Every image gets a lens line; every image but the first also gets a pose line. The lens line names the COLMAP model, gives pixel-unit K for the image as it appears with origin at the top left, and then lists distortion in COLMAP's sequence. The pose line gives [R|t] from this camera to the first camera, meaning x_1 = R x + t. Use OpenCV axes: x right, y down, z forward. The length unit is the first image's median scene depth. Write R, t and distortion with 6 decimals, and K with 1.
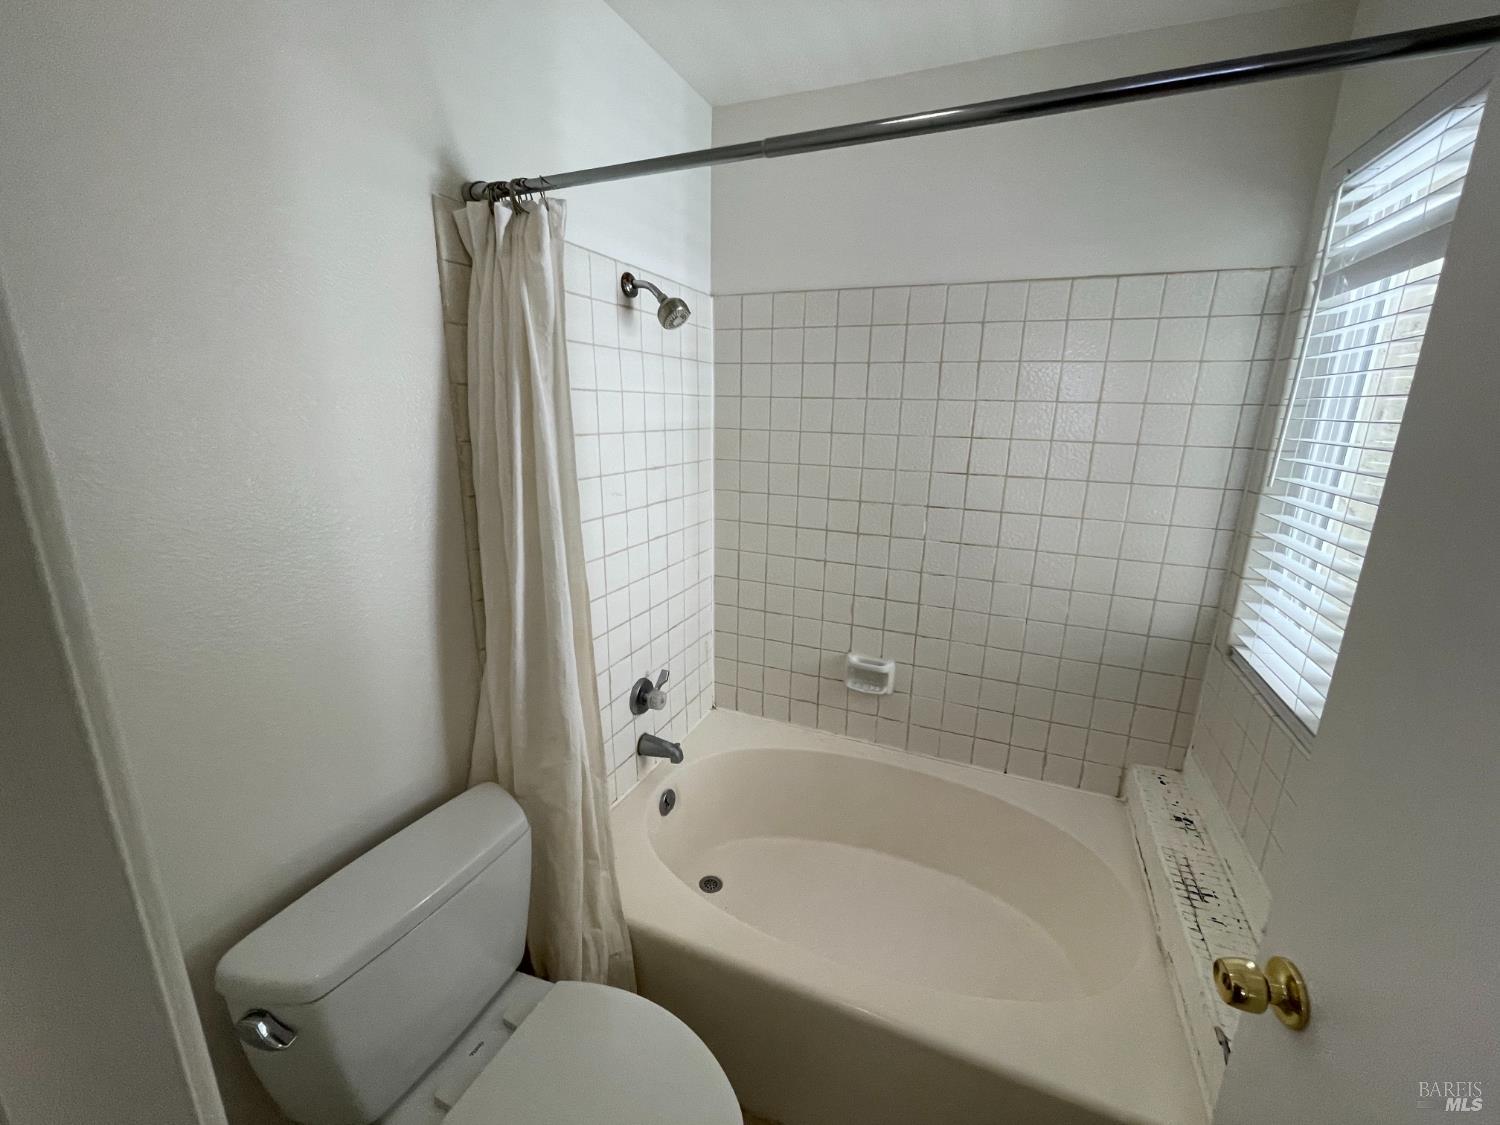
lens RADIAL K [[608.2, 0, 754.2], [0, 608.2, 562.3], [0, 0, 1]] dist [-0.001722, -0.000185]
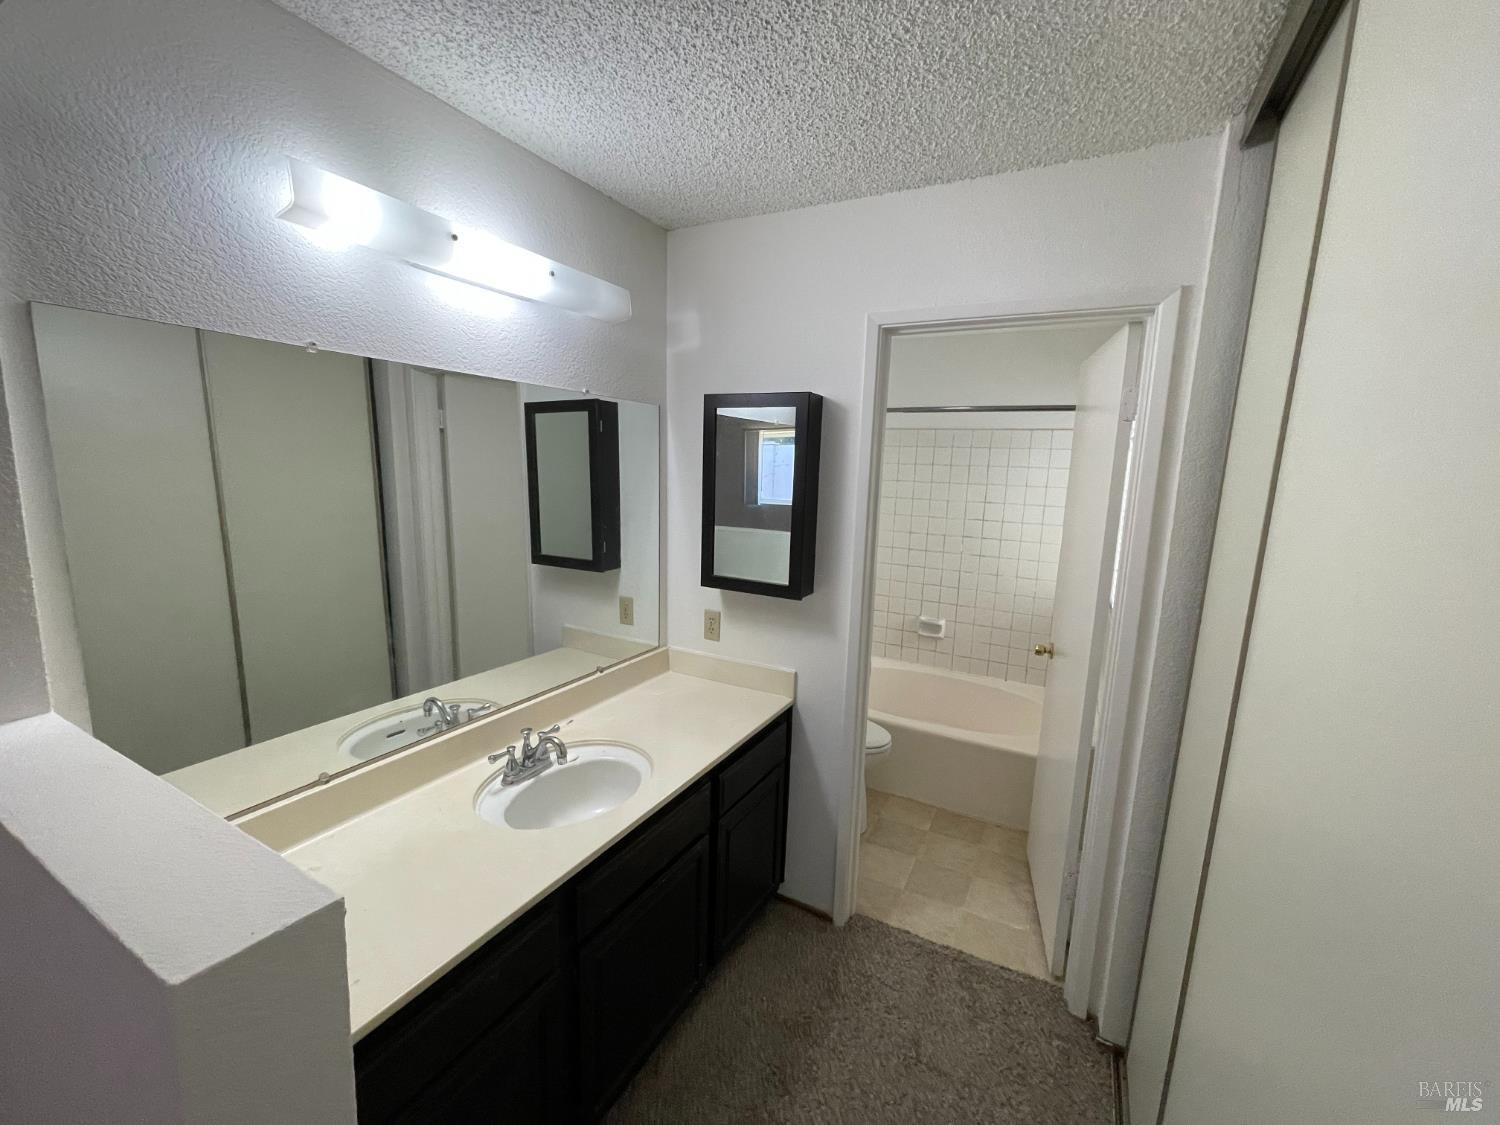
lens RADIAL K [[608.2, 0, 754.2], [0, 608.2, 562.3], [0, 0, 1]] dist [-0.001722, -0.000185]
pose [[0.995251, 0.030546, -0.092421, -0.186581], [-0.039514, 0.994517, -0.096820, 0.192746], [0.088957, 0.100012, 0.991002, -0.923906]]
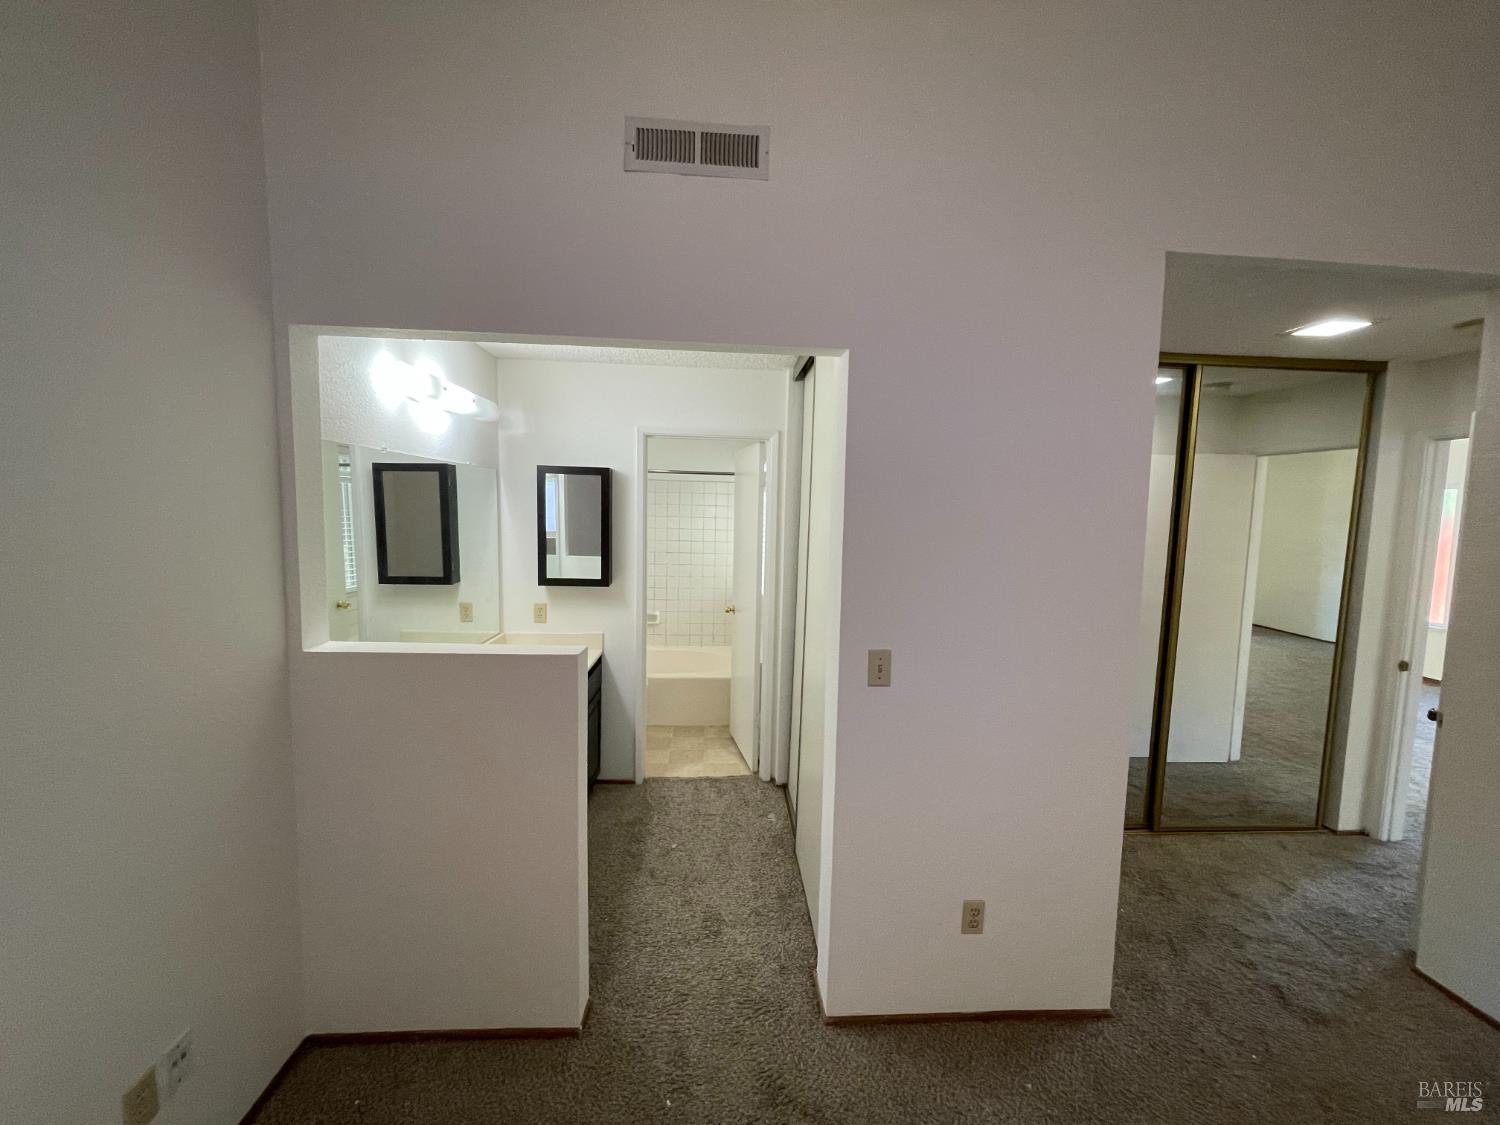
lens RADIAL K [[608.2, 0, 754.2], [0, 608.2, 562.3], [0, 0, 1]] dist [-0.001722, -0.000185]
pose [[0.896532, -0.033911, 0.441680, -0.572208], [0.101885, 0.986120, -0.131097, 0.346686], [-0.431104, 0.162533, 0.887543, -1.599919]]
